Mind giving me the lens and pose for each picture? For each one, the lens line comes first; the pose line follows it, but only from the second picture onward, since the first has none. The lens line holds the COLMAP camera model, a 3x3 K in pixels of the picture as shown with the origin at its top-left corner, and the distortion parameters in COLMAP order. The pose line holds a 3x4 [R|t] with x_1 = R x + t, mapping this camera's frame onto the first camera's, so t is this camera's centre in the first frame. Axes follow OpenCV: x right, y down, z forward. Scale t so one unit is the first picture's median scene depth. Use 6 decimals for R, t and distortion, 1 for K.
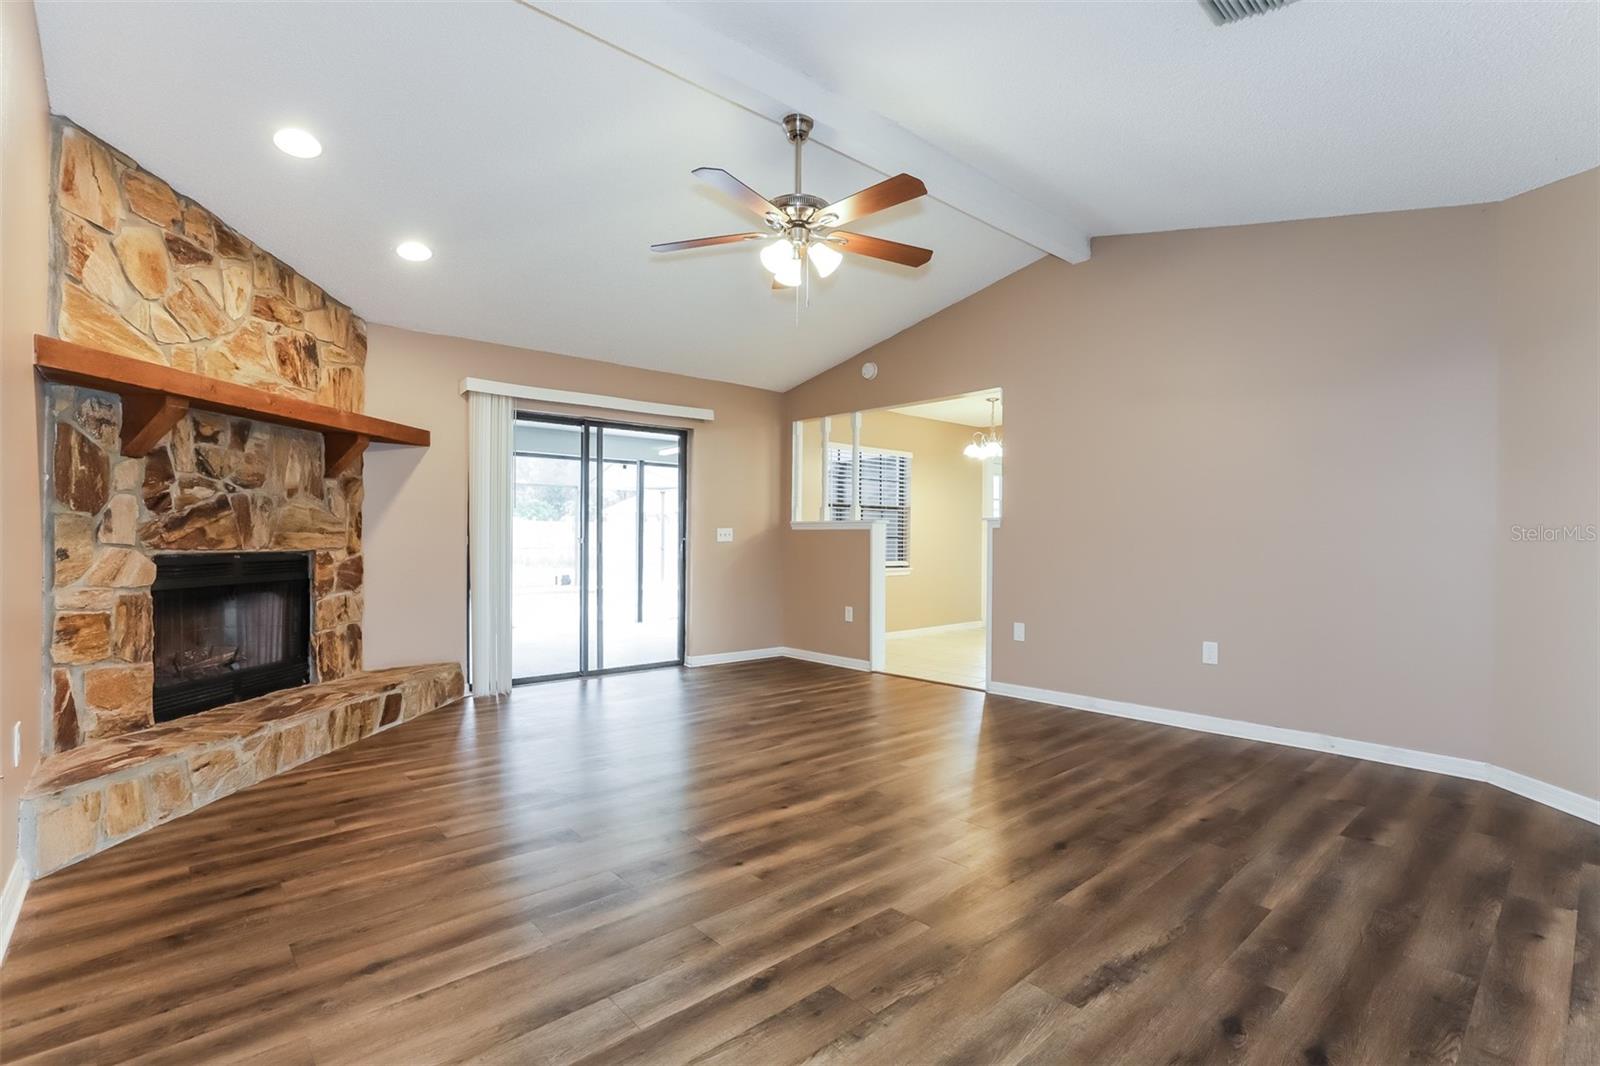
lens RADIAL K [[753.3, 0, 799.1], [0, 753.3, 532.0], [0, 0, 1]] dist [-0.030594, 0.007439]
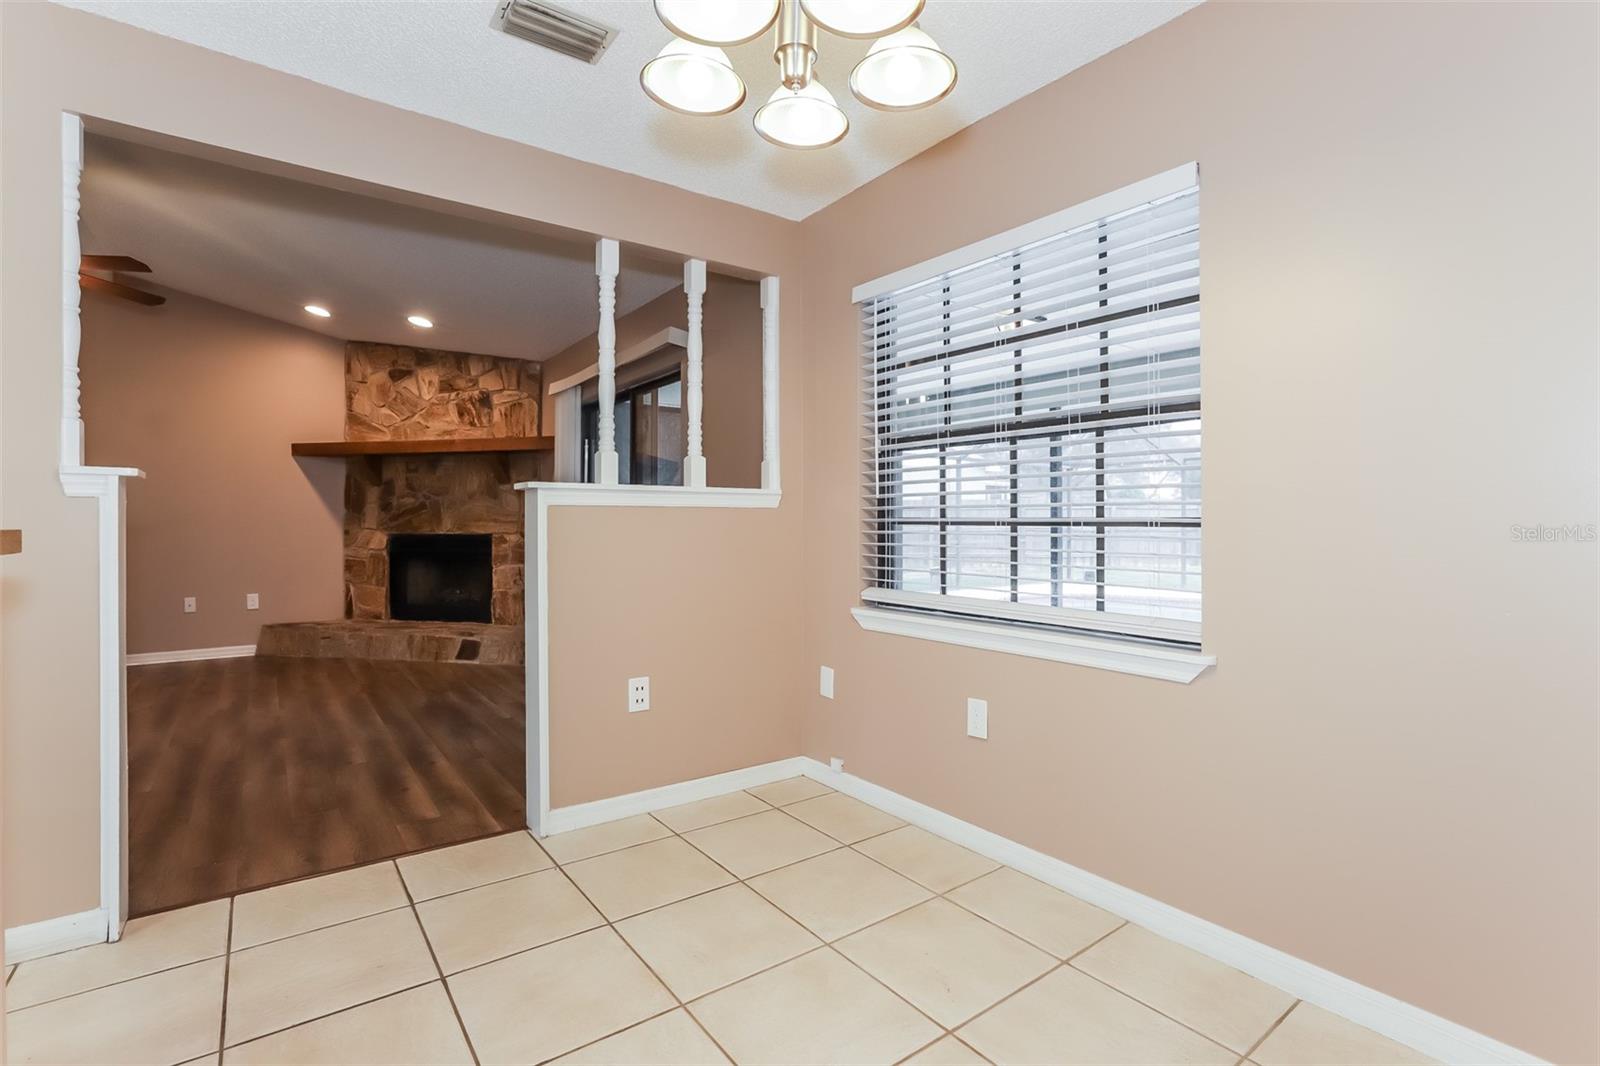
lens RADIAL K [[753.3, 0, 798.7], [0, 753.3, 517.5], [0, 0, 1]] dist [-0.030594, 0.007439]
pose [[-0.111133, -0.013062, -0.993720, 0.865811], [0.005183, 0.999892, -0.013723, 0.017801], [0.993792, -0.006675, -0.111053, 2.014570]]
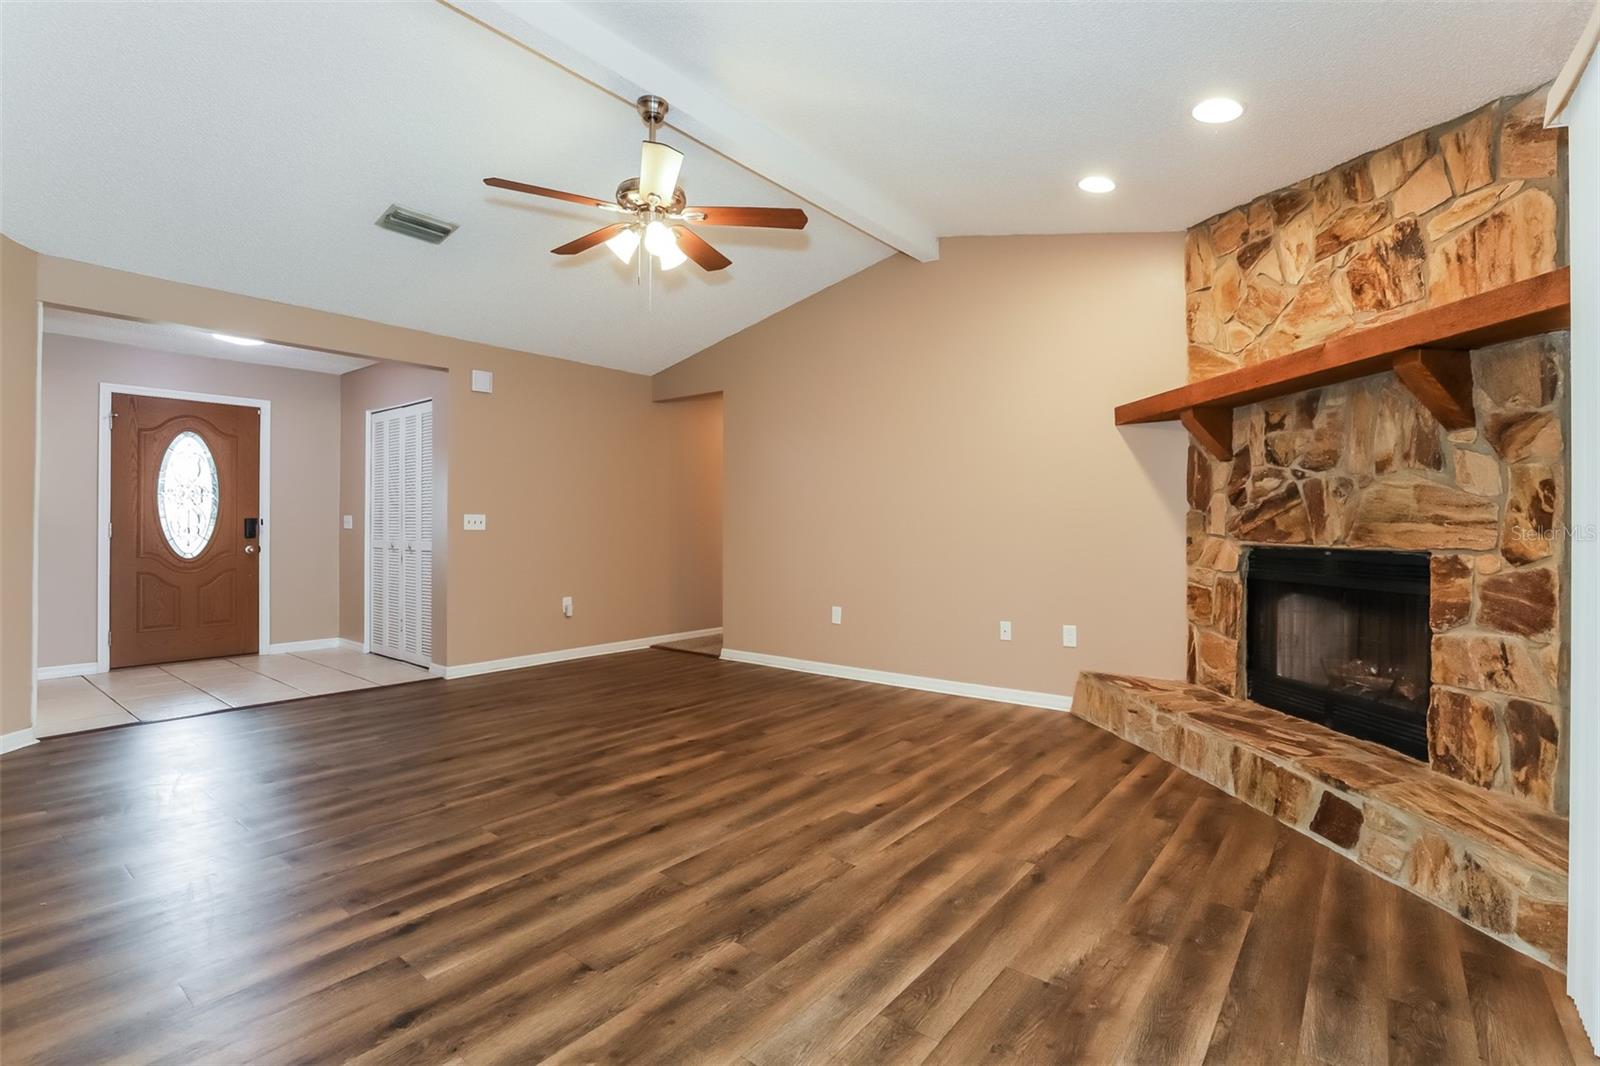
lens RADIAL K [[753.3, 0, 802.4], [0, 753.3, 520.2], [0, 0, 1]] dist [-0.030594, 0.007439]
pose [[-0.987050, -0.007383, -0.160245, -0.038656], [-0.005151, 0.999884, -0.014338, 0.011466], [0.160333, -0.013327, -0.986973, 1.735952]]
